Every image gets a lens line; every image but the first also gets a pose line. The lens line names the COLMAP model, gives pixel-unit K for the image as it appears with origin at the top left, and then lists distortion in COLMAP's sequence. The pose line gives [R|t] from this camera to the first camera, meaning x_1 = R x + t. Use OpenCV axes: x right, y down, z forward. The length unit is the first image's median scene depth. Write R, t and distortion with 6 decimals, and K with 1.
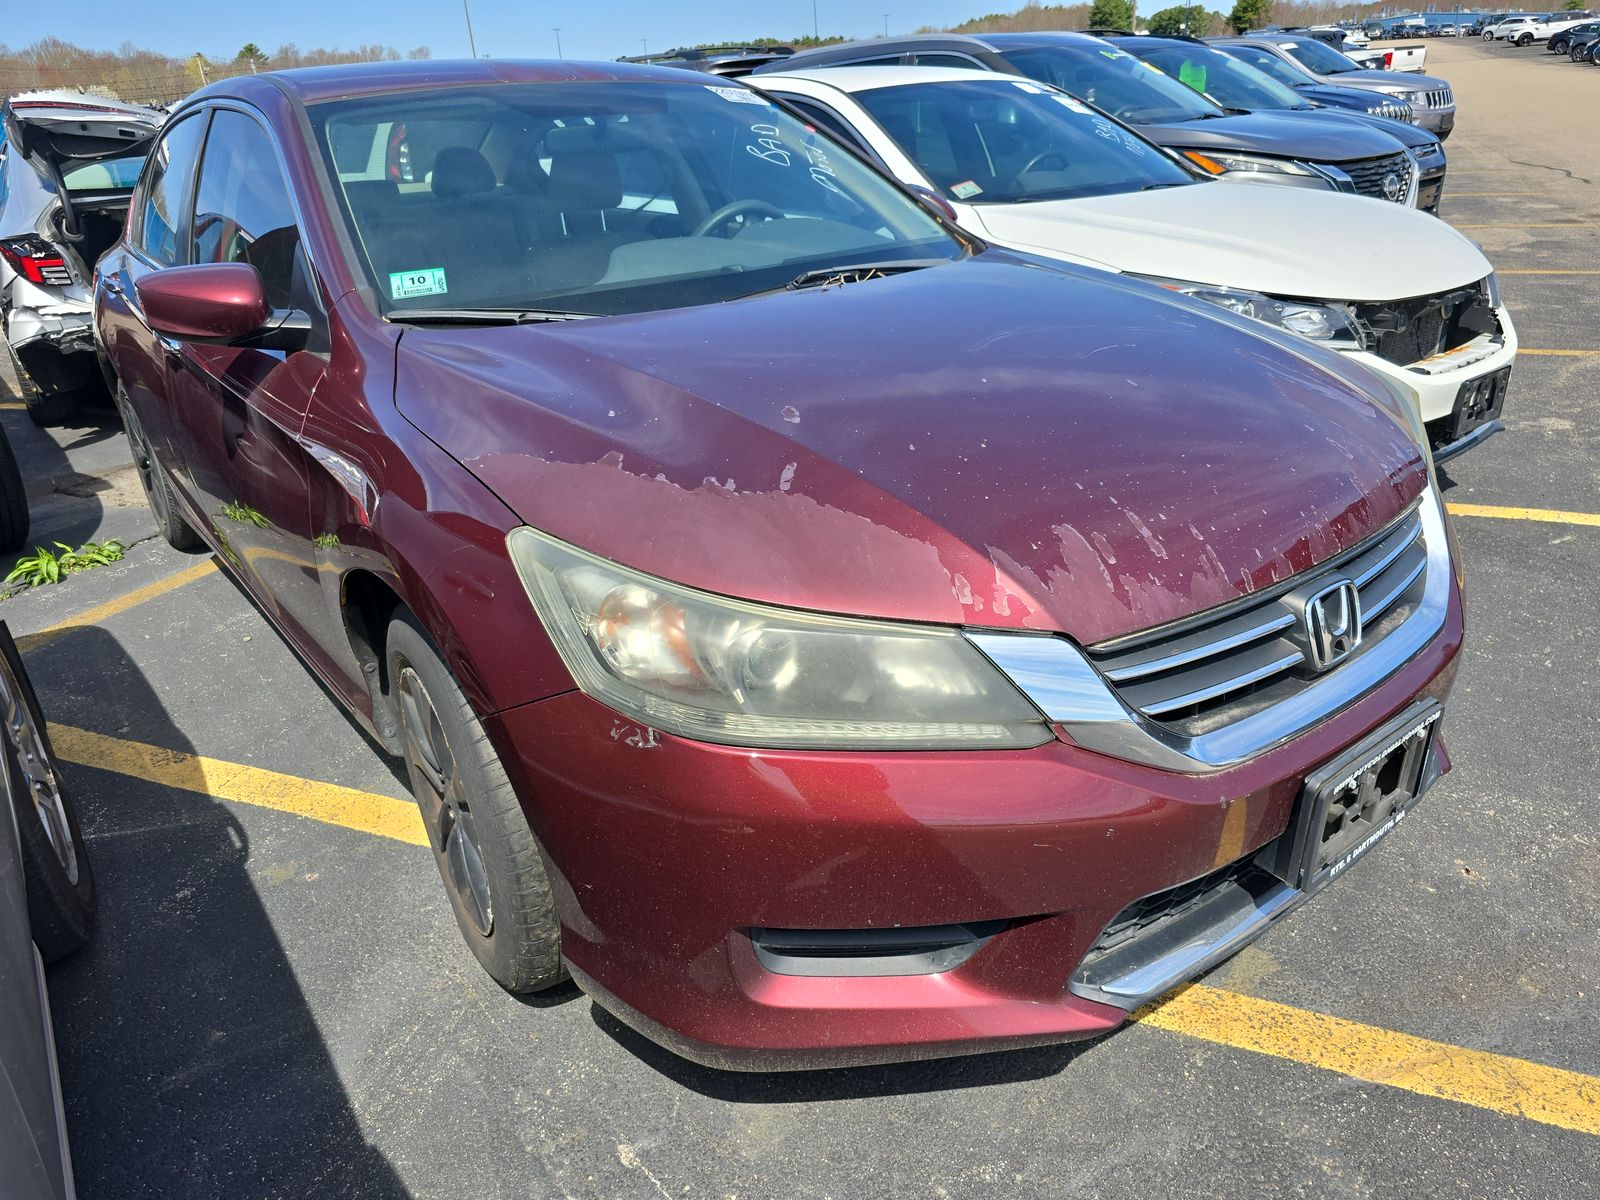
lens RADIAL K [[1091.0, 0, 795.7], [0, 1091.0, 603.9], [0, 0, 1]] dist [0.031423, -0.028198]
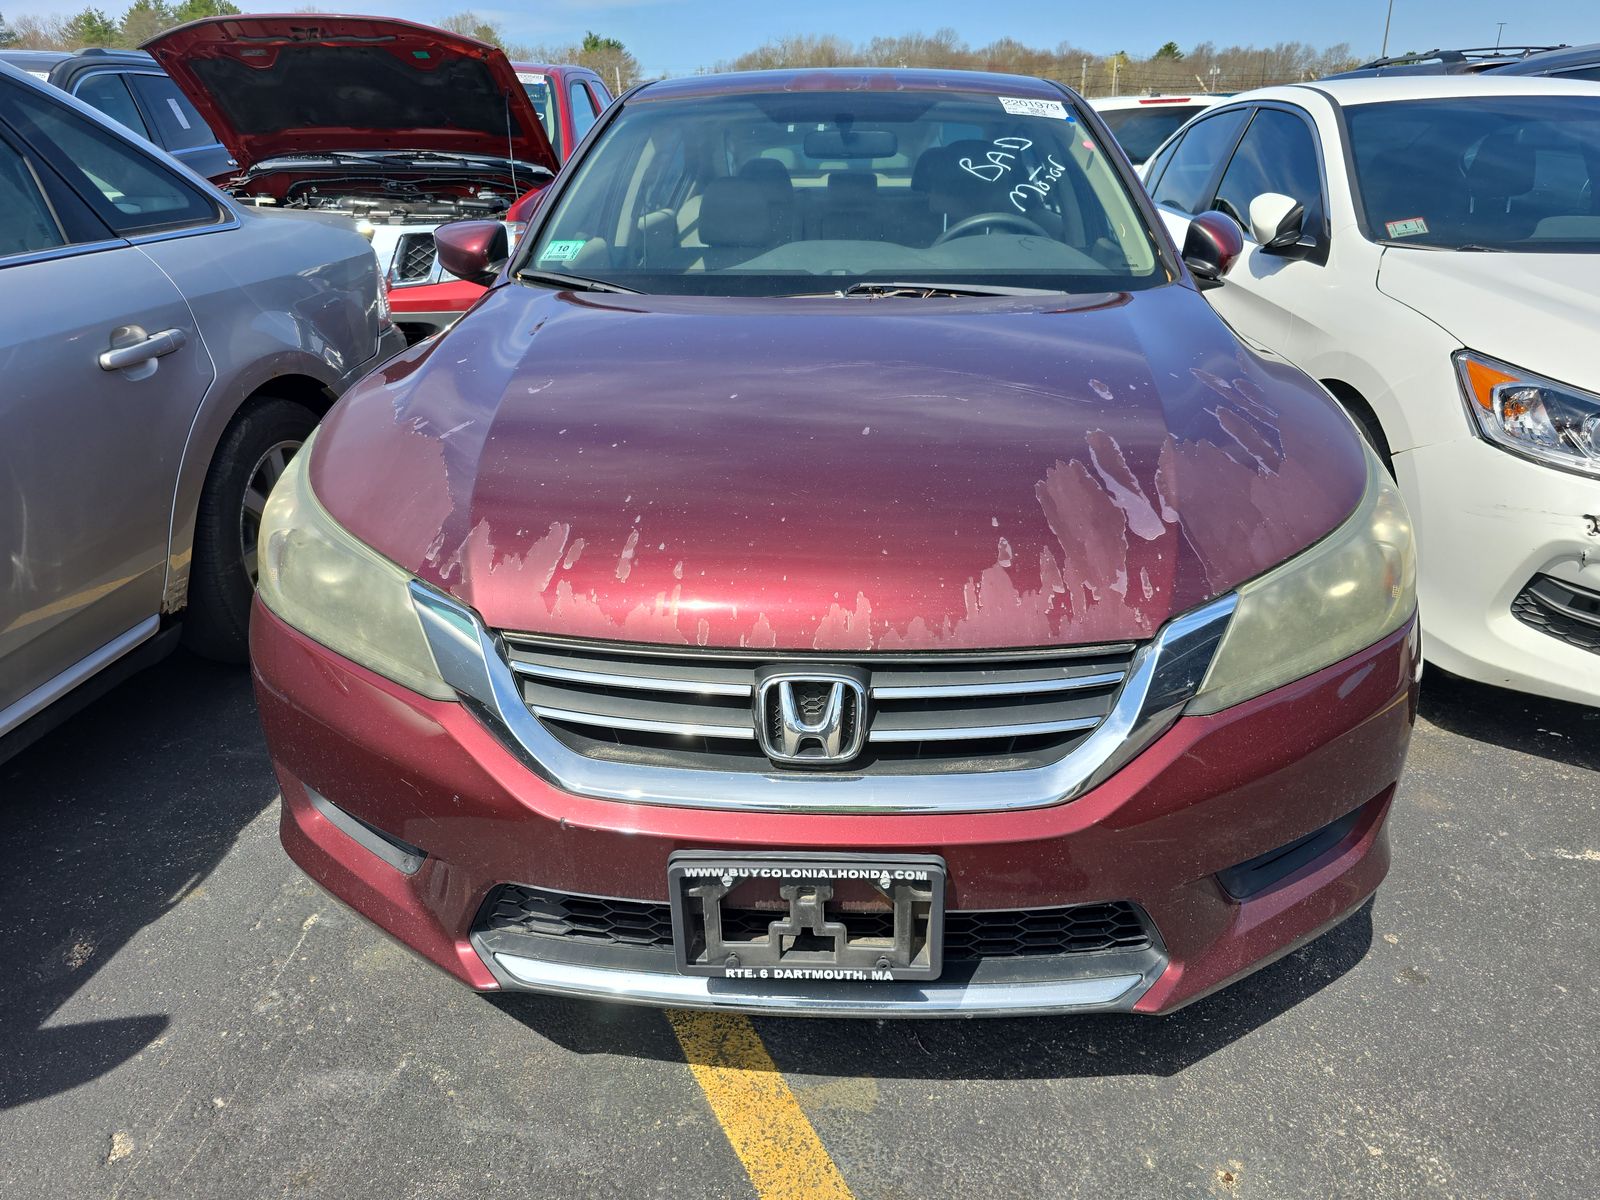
lens RADIAL K [[1091.0, 0, 802.1], [0, 1091.0, 594.6], [0, 0, 1]] dist [0.031423, -0.028198]
pose [[0.759961, 0.289342, -0.582015, 0.864449], [-0.292274, 0.951937, 0.091610, -0.140483], [0.580548, 0.100488, 0.808002, 0.235572]]
